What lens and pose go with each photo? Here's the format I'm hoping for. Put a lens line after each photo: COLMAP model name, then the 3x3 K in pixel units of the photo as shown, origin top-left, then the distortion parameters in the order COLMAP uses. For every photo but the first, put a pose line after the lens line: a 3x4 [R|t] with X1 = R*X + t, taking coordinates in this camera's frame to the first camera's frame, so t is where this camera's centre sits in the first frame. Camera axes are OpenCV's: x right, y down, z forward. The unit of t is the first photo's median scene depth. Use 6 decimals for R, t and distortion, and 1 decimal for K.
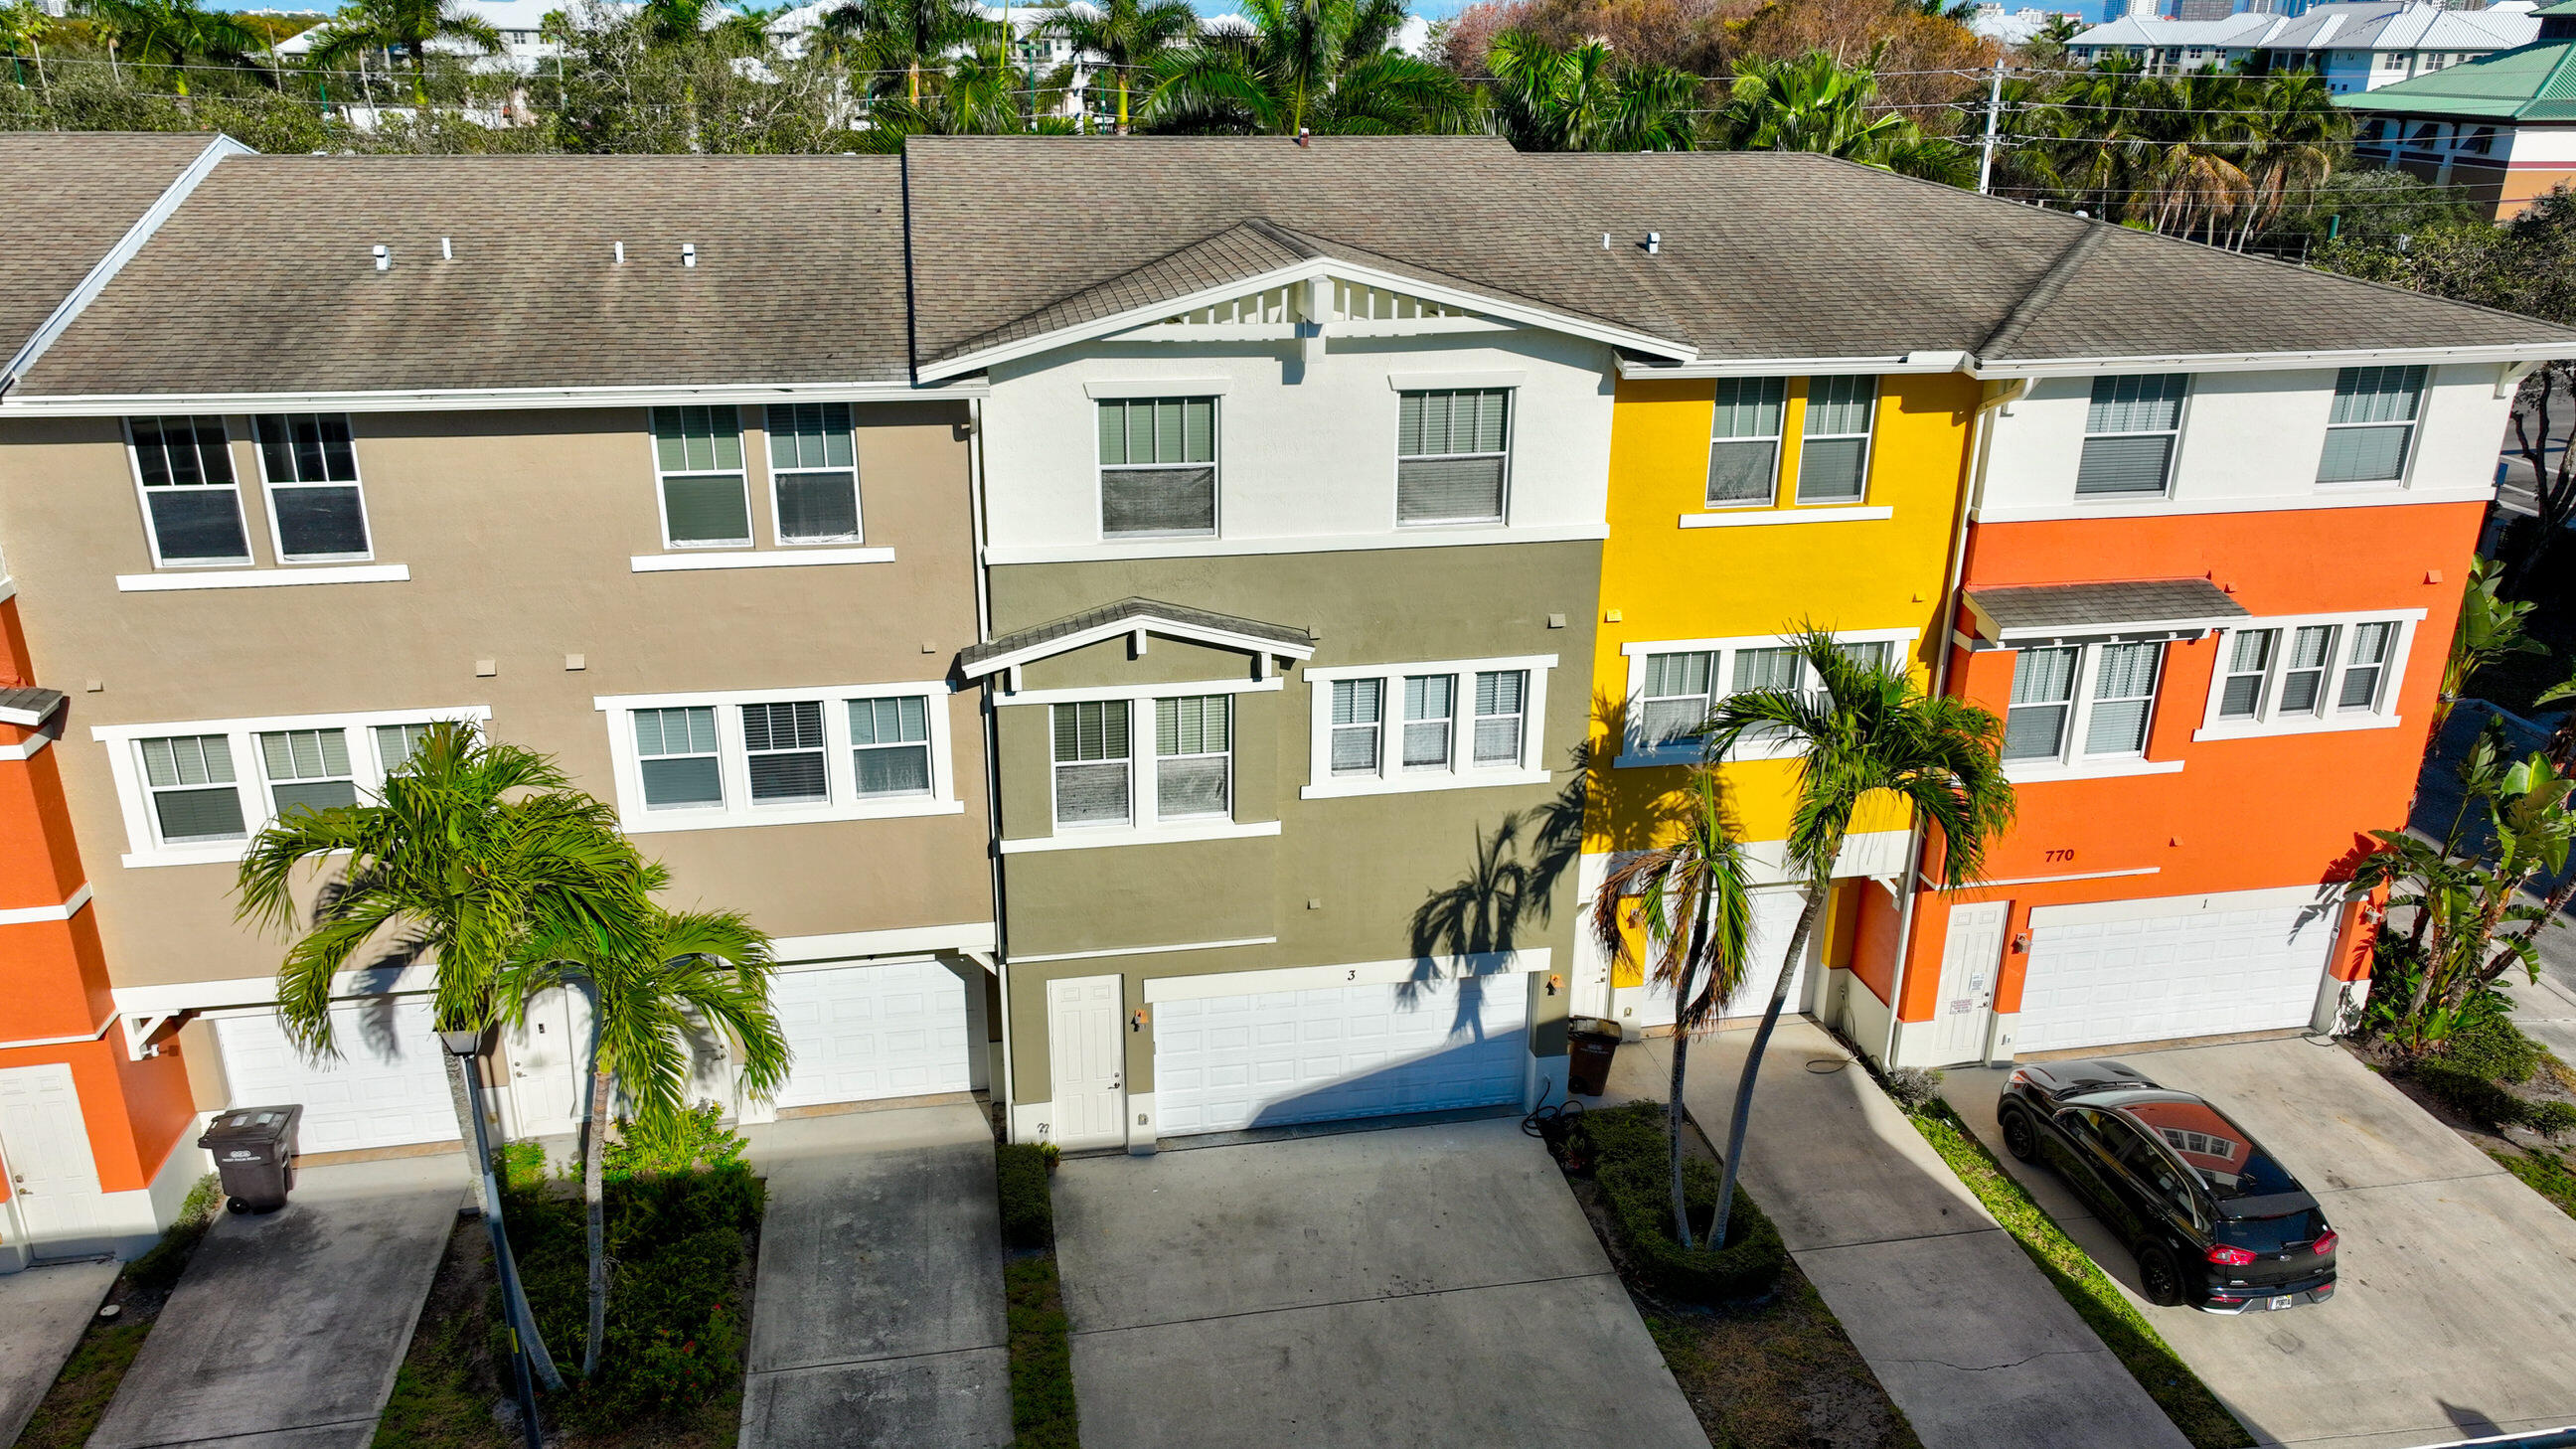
lens RADIAL K [[1826.3, 0, 1295.3], [0, 1826.3, 725.8], [0, 0, 1]] dist [0.001643, 0.009621]
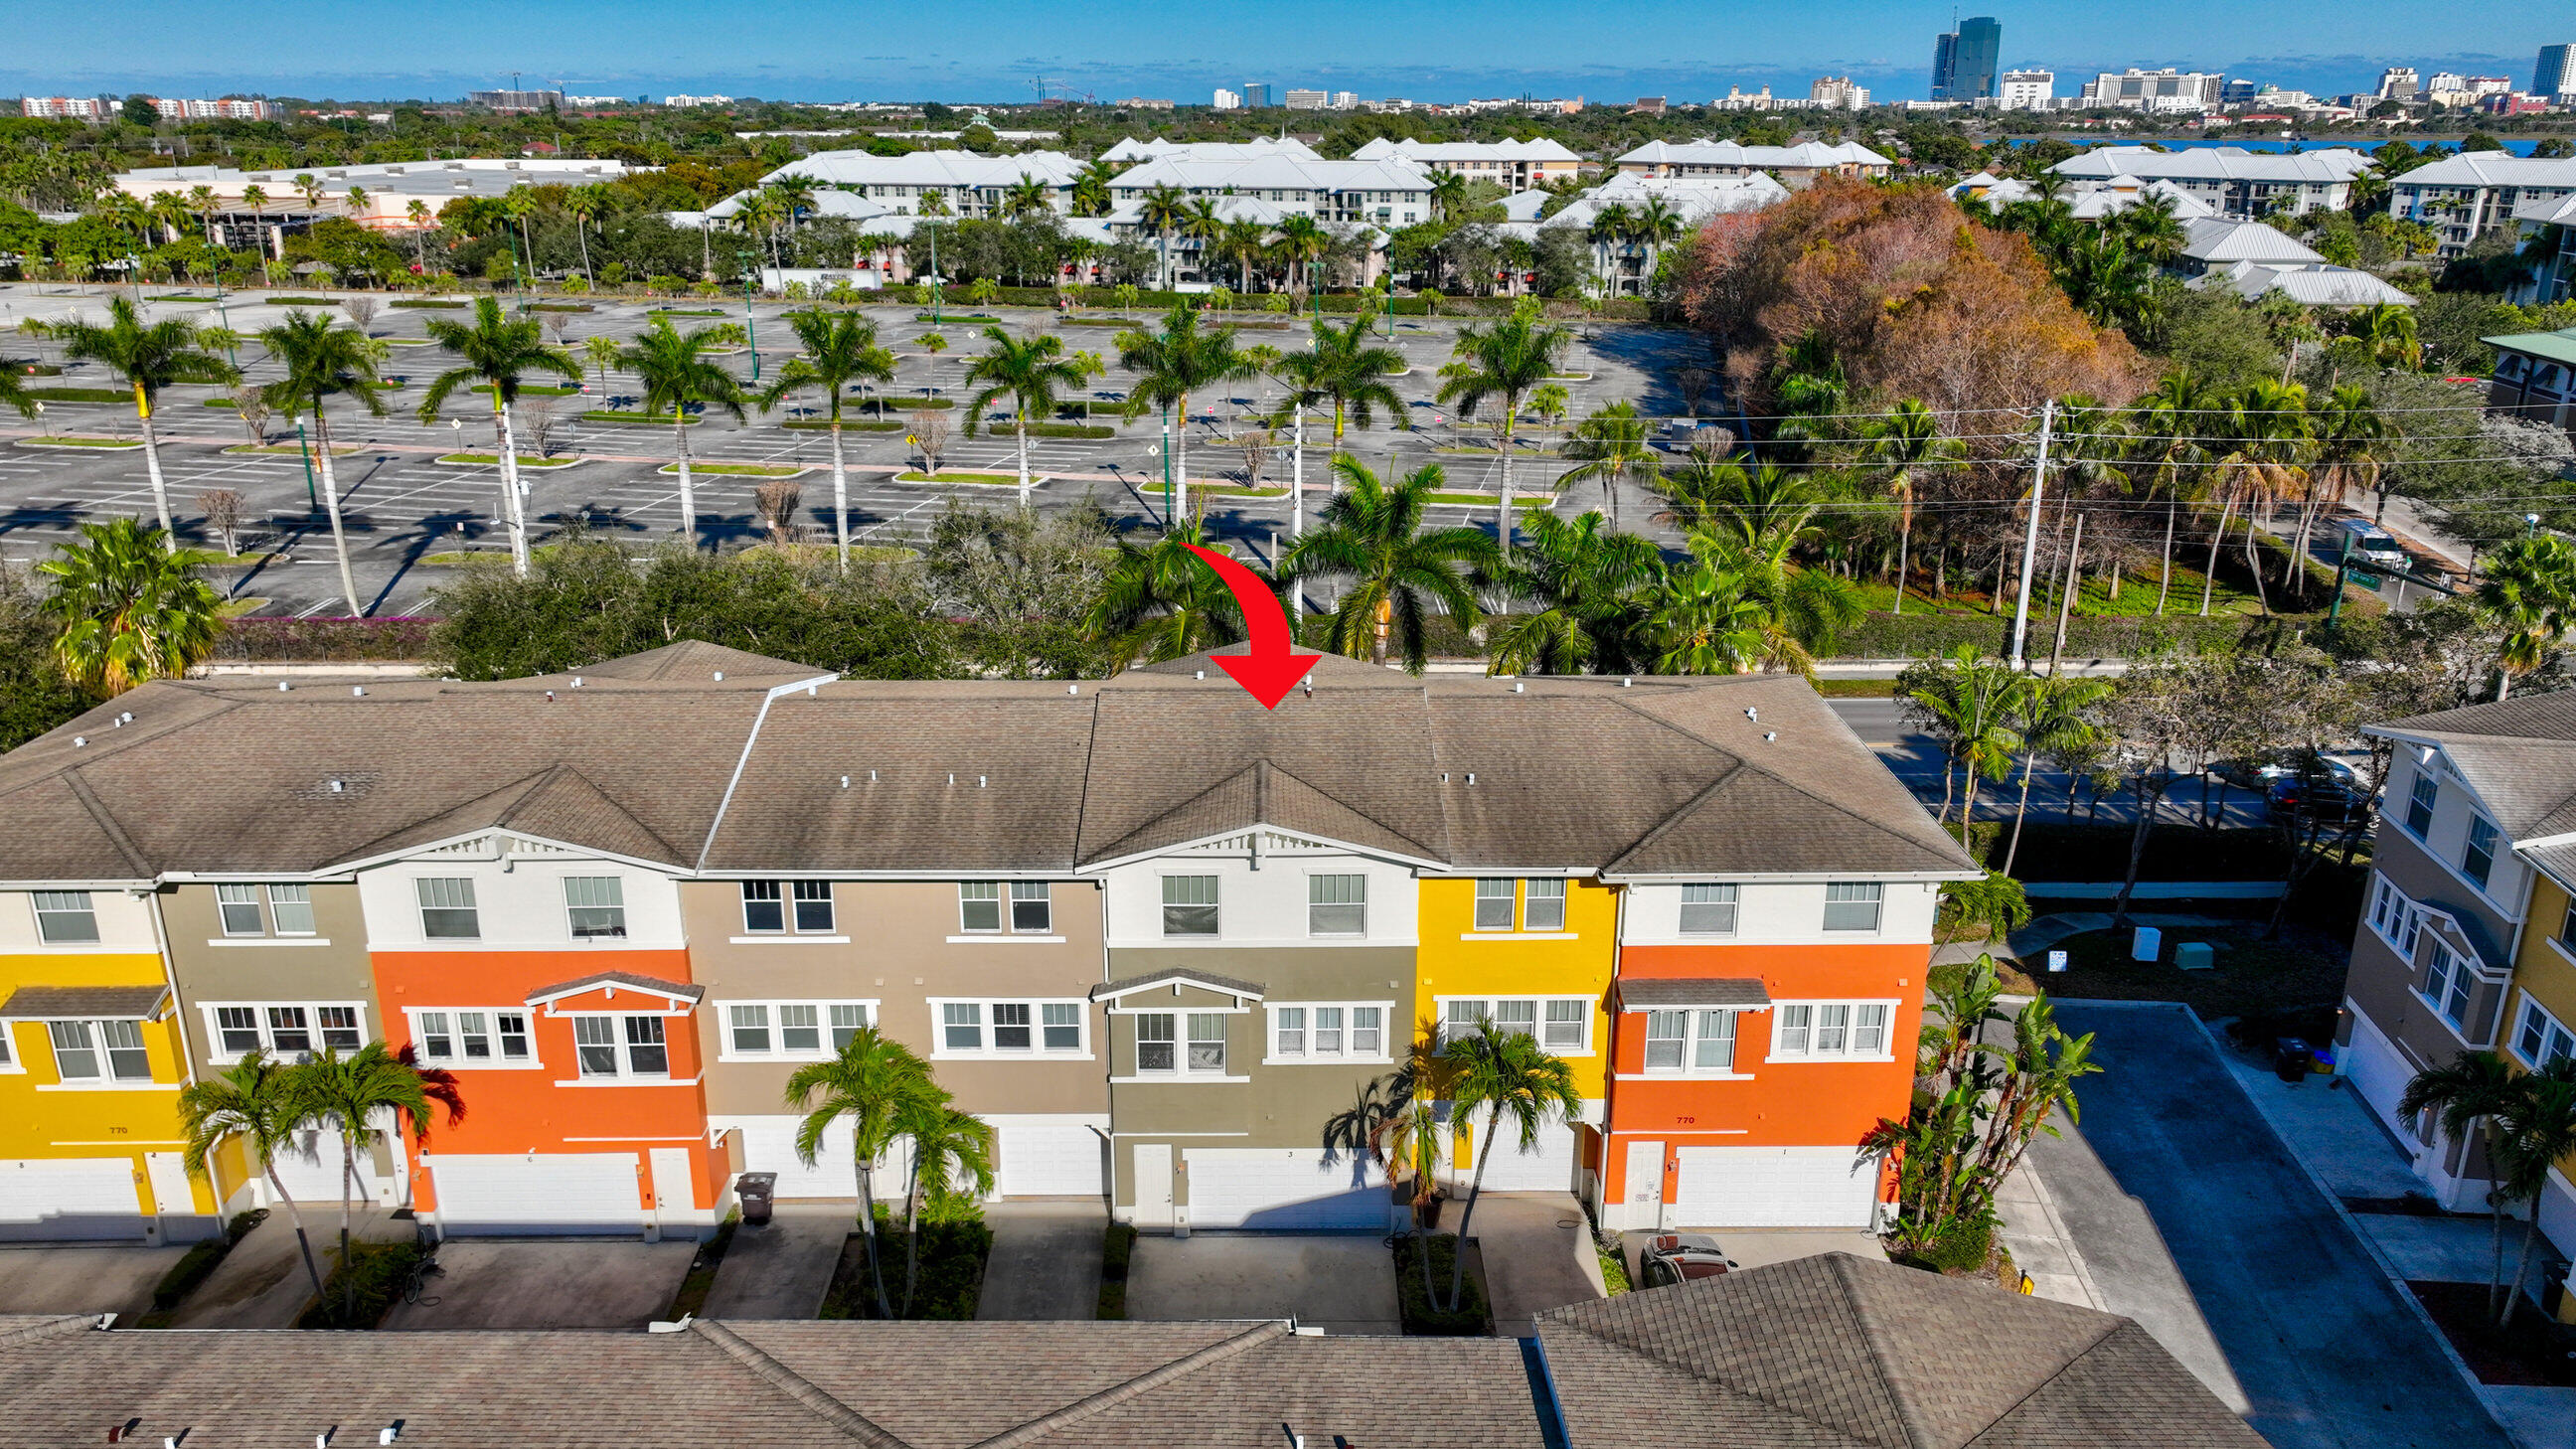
lens RADIAL K [[1842.3, 0, 1297.4], [0, 1842.3, 720.4], [0, 0, 1]] dist [0.004653, 0.014748]
pose [[0.984524, 0.048988, -0.168263, 0.353981], [-0.055465, 0.997881, -0.034007, -0.262711], [0.166241, 0.042813, 0.985155, -0.965565]]
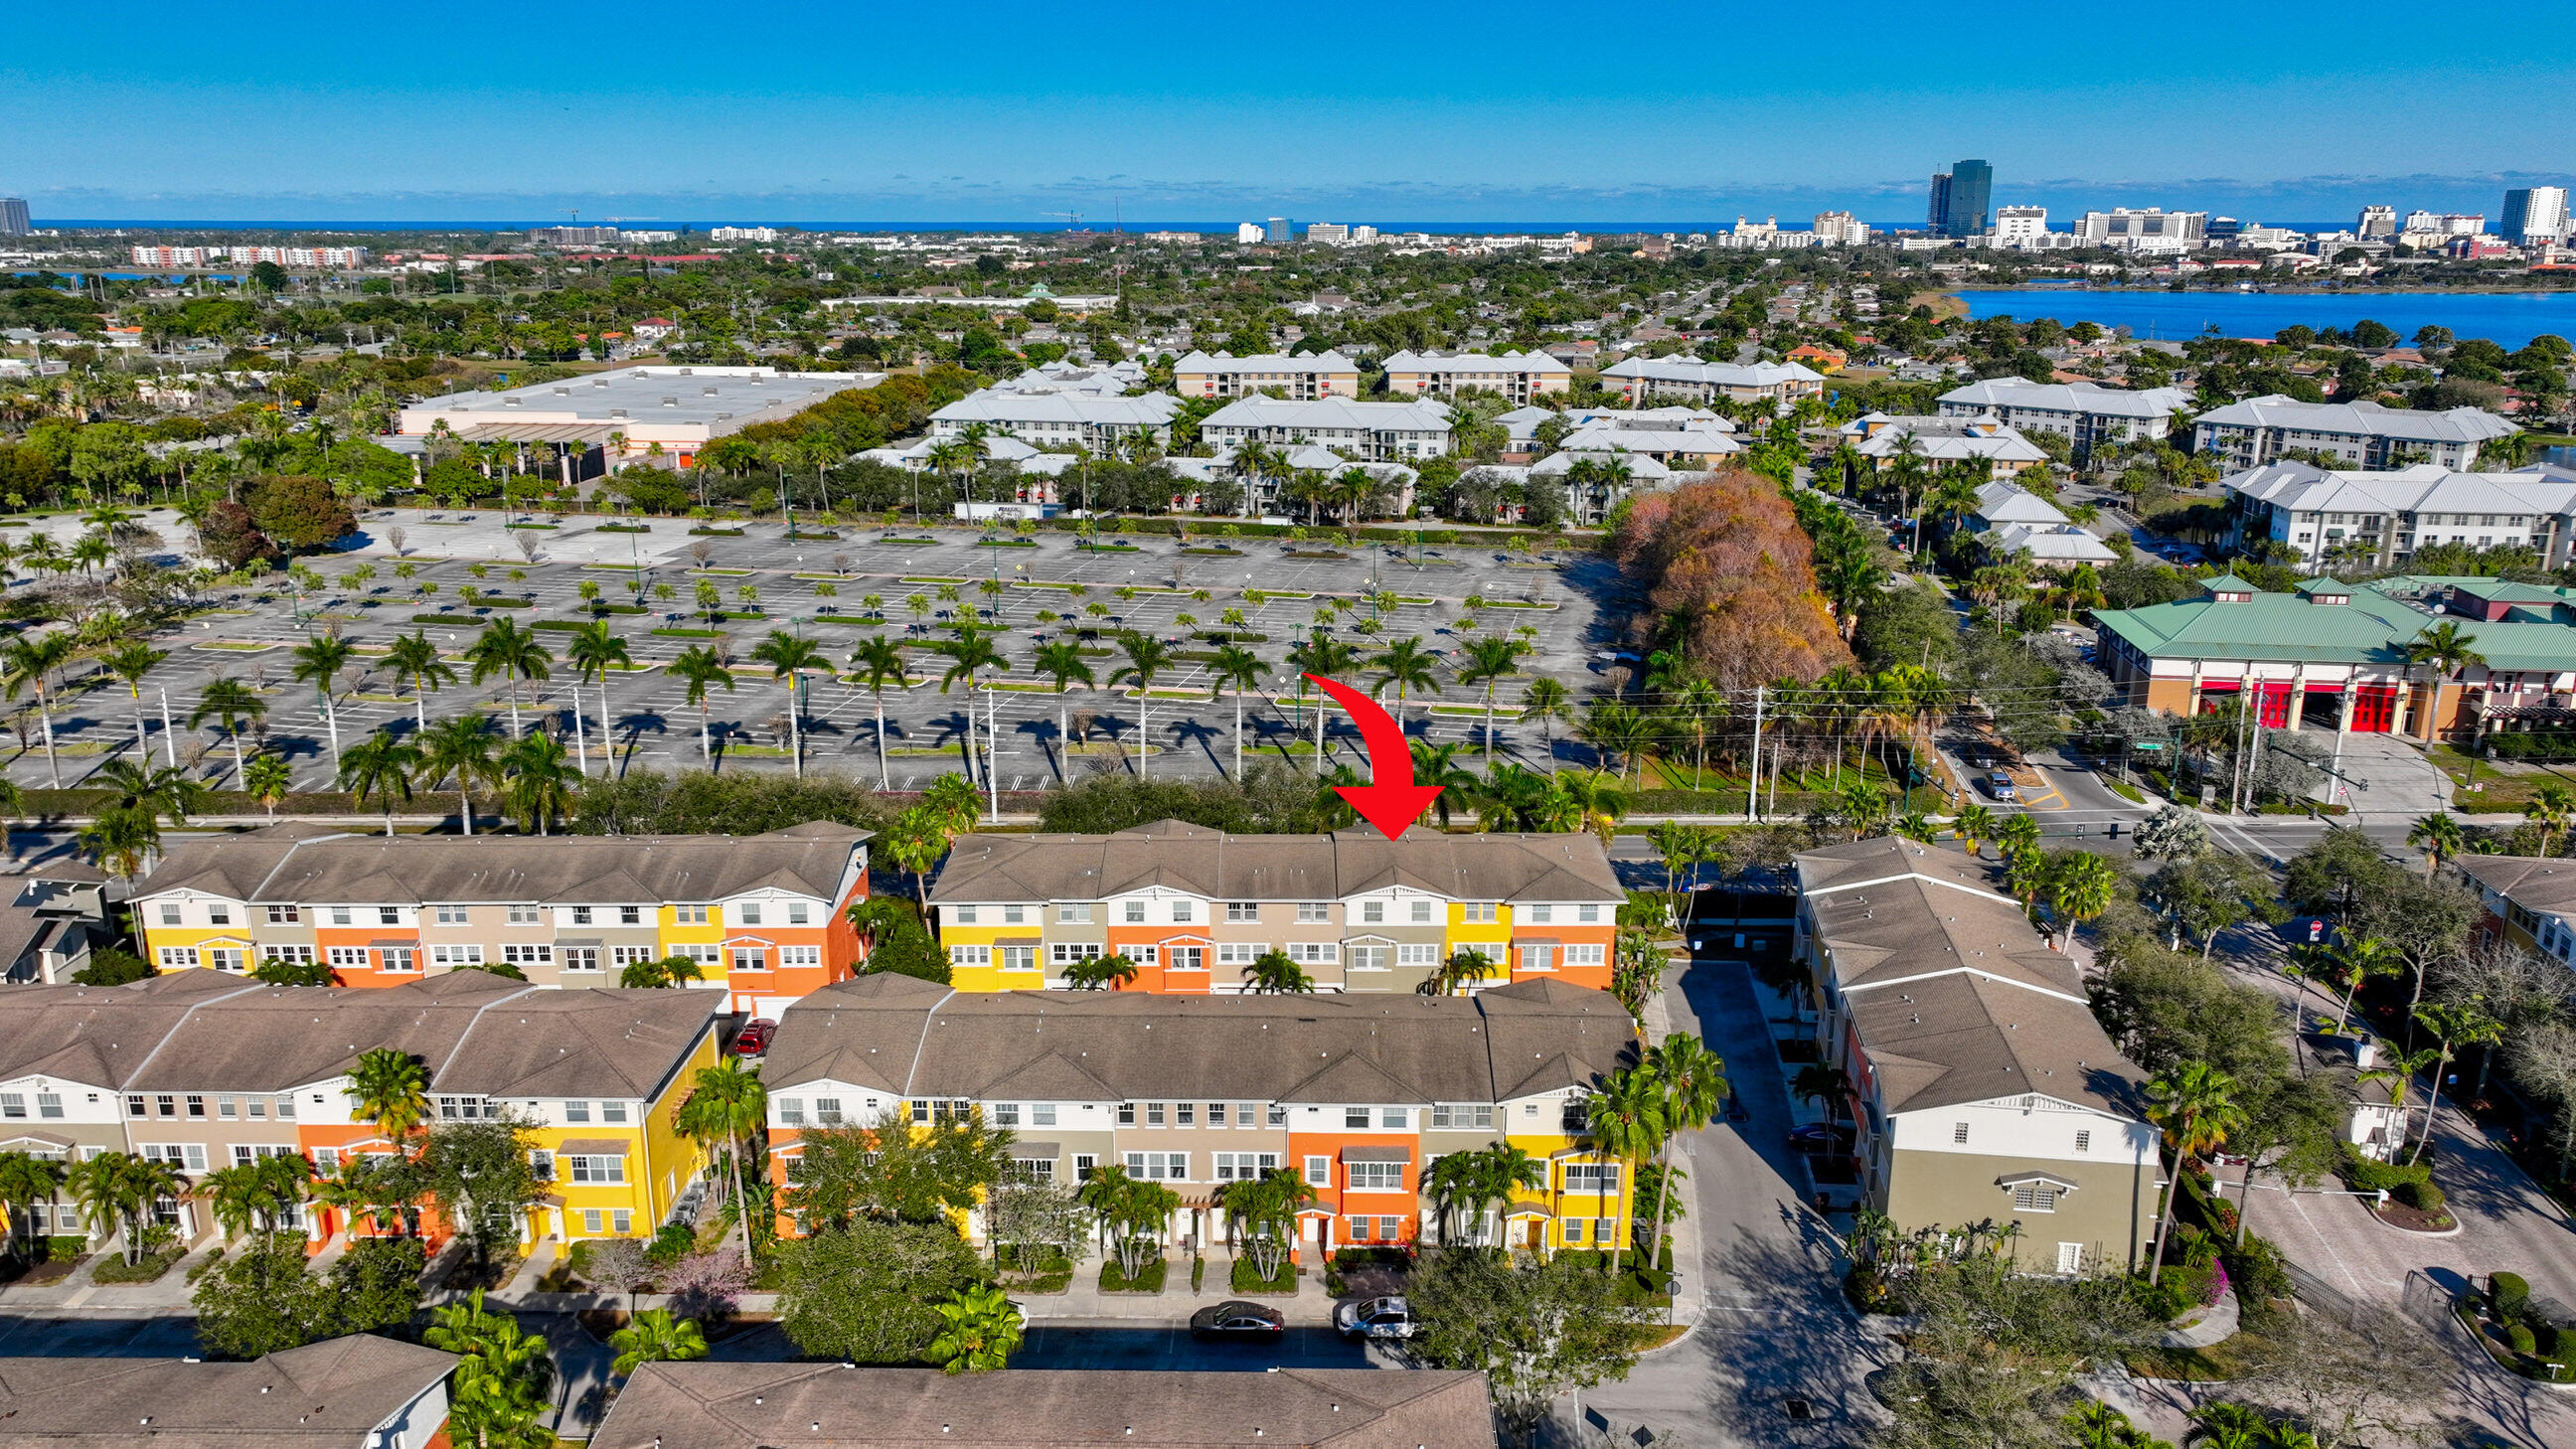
lens RADIAL K [[1842.3, 0, 1297.4], [0, 1842.3, 720.4], [0, 0, 1]] dist [0.004653, 0.014748]
pose [[0.982758, 0.040922, -0.180312, 0.732916], [-0.058333, 0.994017, -0.092342, -0.180862], [0.175454, 0.101268, 0.979265, -4.978859]]
